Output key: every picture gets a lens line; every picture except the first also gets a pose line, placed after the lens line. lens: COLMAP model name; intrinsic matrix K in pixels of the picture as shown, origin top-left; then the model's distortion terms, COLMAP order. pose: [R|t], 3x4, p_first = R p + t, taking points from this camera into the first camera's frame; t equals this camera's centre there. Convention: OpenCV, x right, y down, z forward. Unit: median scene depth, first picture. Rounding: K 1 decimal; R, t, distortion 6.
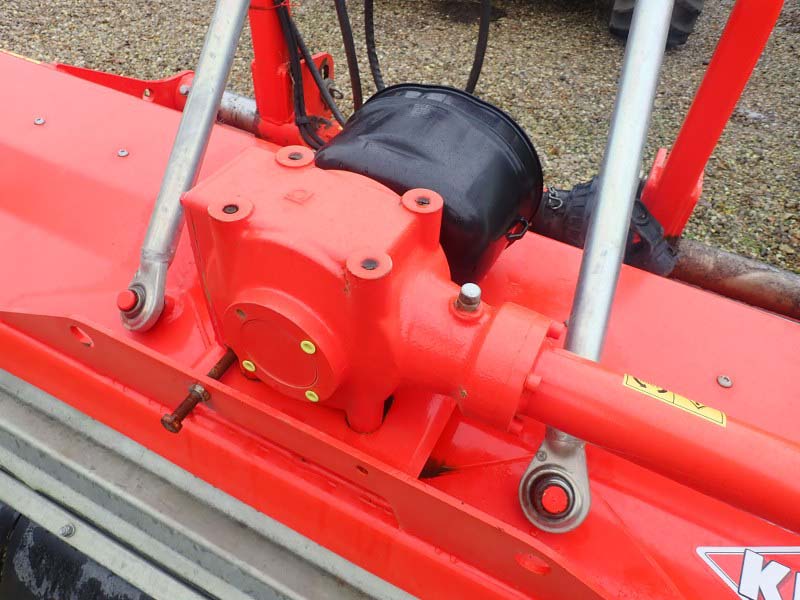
lens RADIAL K [[593.2, 0, 400.0], [0, 593.2, 300.0], [0, 0, 1]] dist [0.006792, -0.004191]
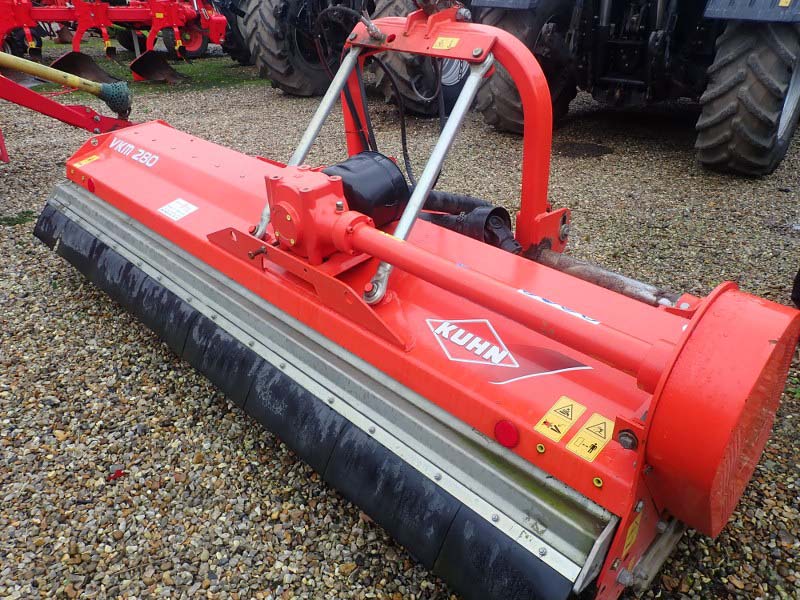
lens RADIAL K [[593.2, 0, 400.0], [0, 593.2, 300.0], [0, 0, 1]] dist [0.006792, -0.004191]
pose [[0.945382, 0.081043, -0.315729, 0.506007], [-0.148996, 0.968929, -0.197426, 0.365685], [0.289919, 0.233686, 0.928083, -0.580612]]
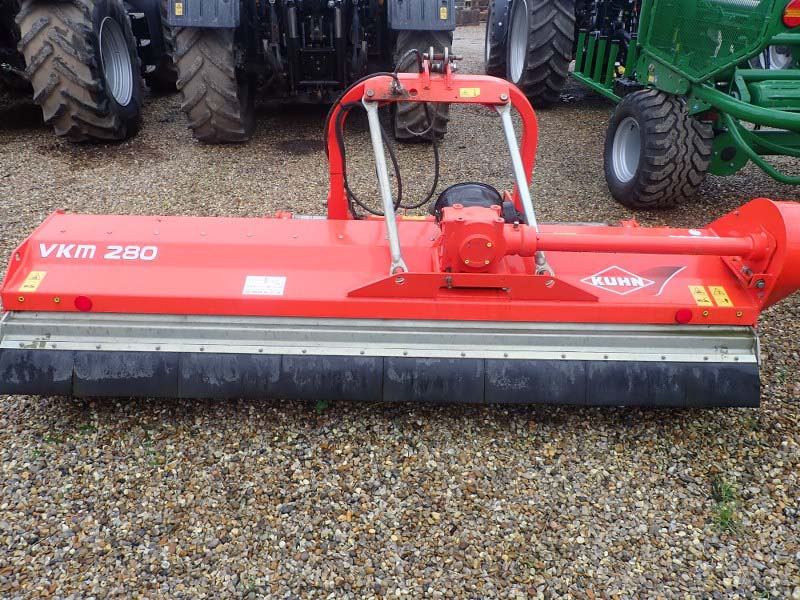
lens RADIAL K [[593.2, 0, 400.0], [0, 593.2, 300.0], [0, 0, 1]] dist [0.006792, -0.004191]
pose [[0.889496, -0.287088, 0.355497, -0.802477], [0.340798, 0.935058, -0.097592, 0.220996], [-0.304392, 0.207960, 0.929569, -0.897669]]
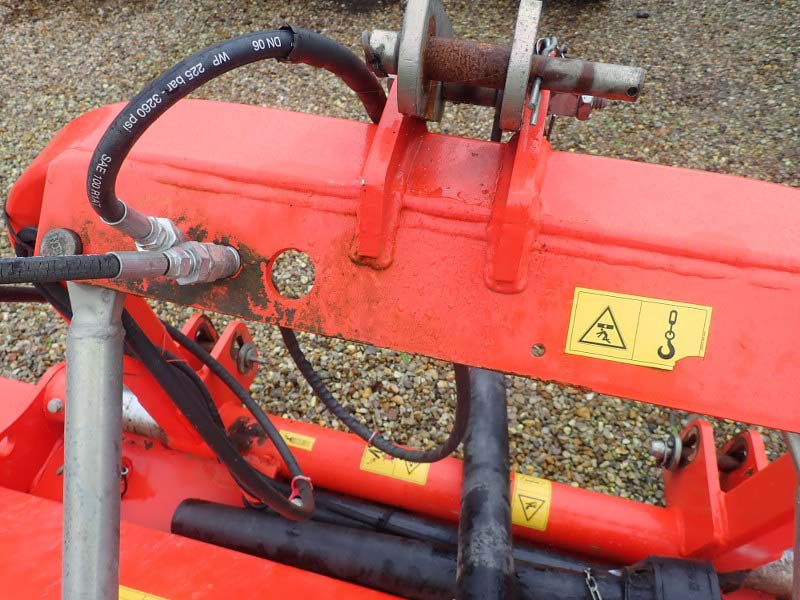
lens RADIAL K [[593.2, 0, 400.0], [0, 593.2, 300.0], [0, 0, 1]] dist [0.006792, -0.004191]
pose [[0.973991, -0.217449, 0.063694, 0.036221], [0.205681, 0.966413, 0.154083, -0.506287], [-0.095060, -0.136974, 0.986003, 0.248635]]
